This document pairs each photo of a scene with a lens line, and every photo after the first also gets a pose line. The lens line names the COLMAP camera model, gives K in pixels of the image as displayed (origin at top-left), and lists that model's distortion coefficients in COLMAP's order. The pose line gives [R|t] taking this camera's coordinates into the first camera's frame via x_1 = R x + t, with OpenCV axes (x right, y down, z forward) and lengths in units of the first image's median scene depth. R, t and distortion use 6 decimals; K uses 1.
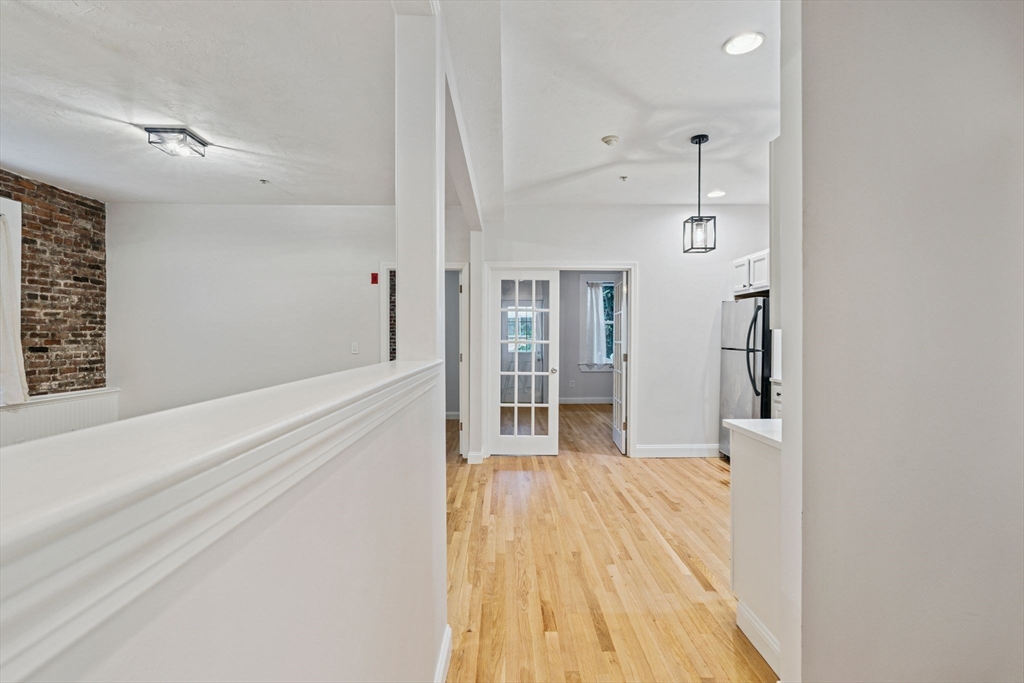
lens RADIAL K [[477.2, 0, 502.4], [0, 477.2, 340.3], [0, 0, 1]] dist [-0.007938, 0.000842]
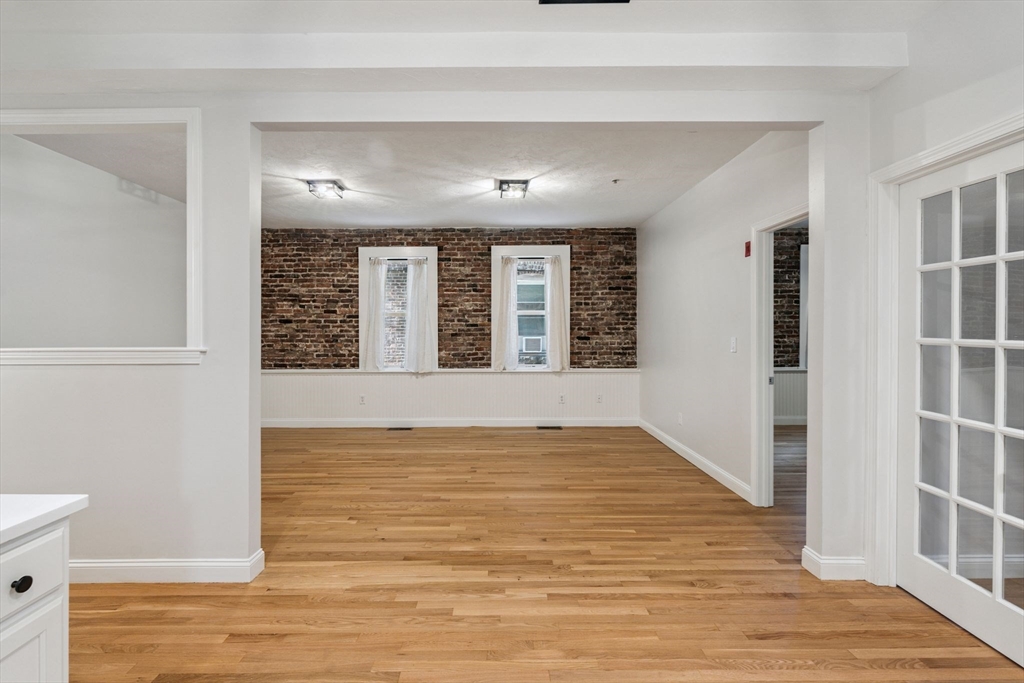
lens RADIAL K [[458.7, 0, 507.9], [0, 458.7, 329.6], [0, 0, 1]] dist [-0.003958, -0.000754]
pose [[0.017654, 0.000116, -0.999844, 0.489659], [-0.004102, 0.999992, 0.000044, -0.007387], [0.999836, 0.004101, 0.017655, 0.731587]]
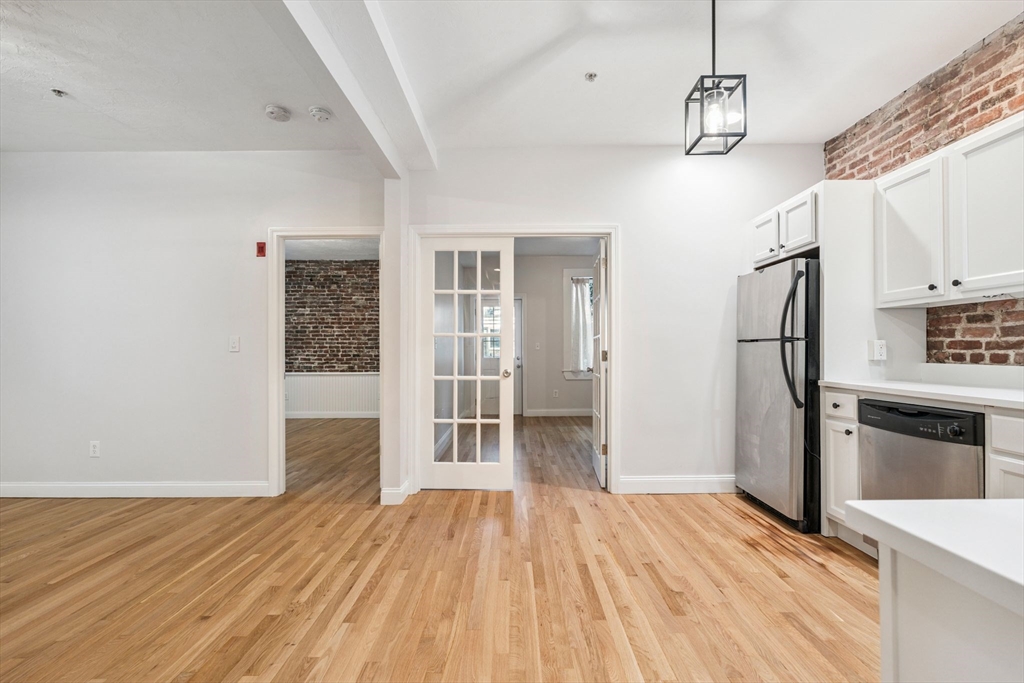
lens RADIAL K [[446.7, 0, 504.5], [0, 446.7, 348.4], [0, 0, 1]] dist [-0.003076, -0.000259]
pose [[0.999899, -0.004961, -0.013284, 0.135623], [0.004781, 0.999897, -0.013518, 0.039944], [0.013350, 0.013453, 0.999820, 0.372396]]
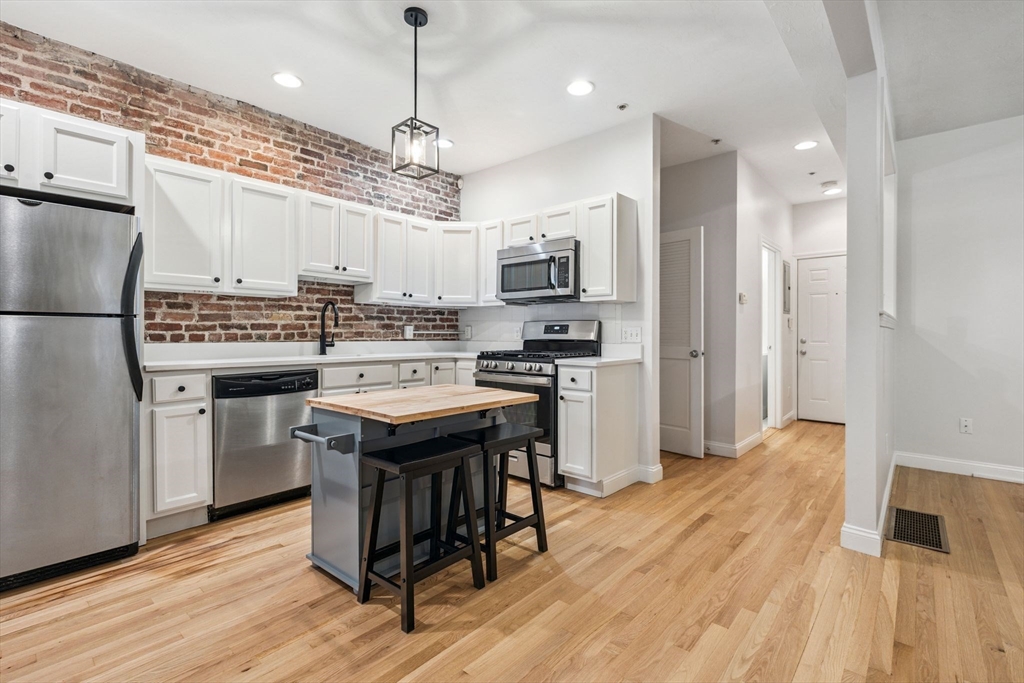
lens RADIAL K [[458.7, 0, 505.8], [0, 458.7, 335.8], [0, 0, 1]] dist [-0.003958, -0.000754]
pose [[-0.741423, -0.005372, 0.671016, -0.112786], [0.003498, 0.999923, 0.011870, 0.037801], [-0.671028, 0.011148, -0.741348, 1.087497]]
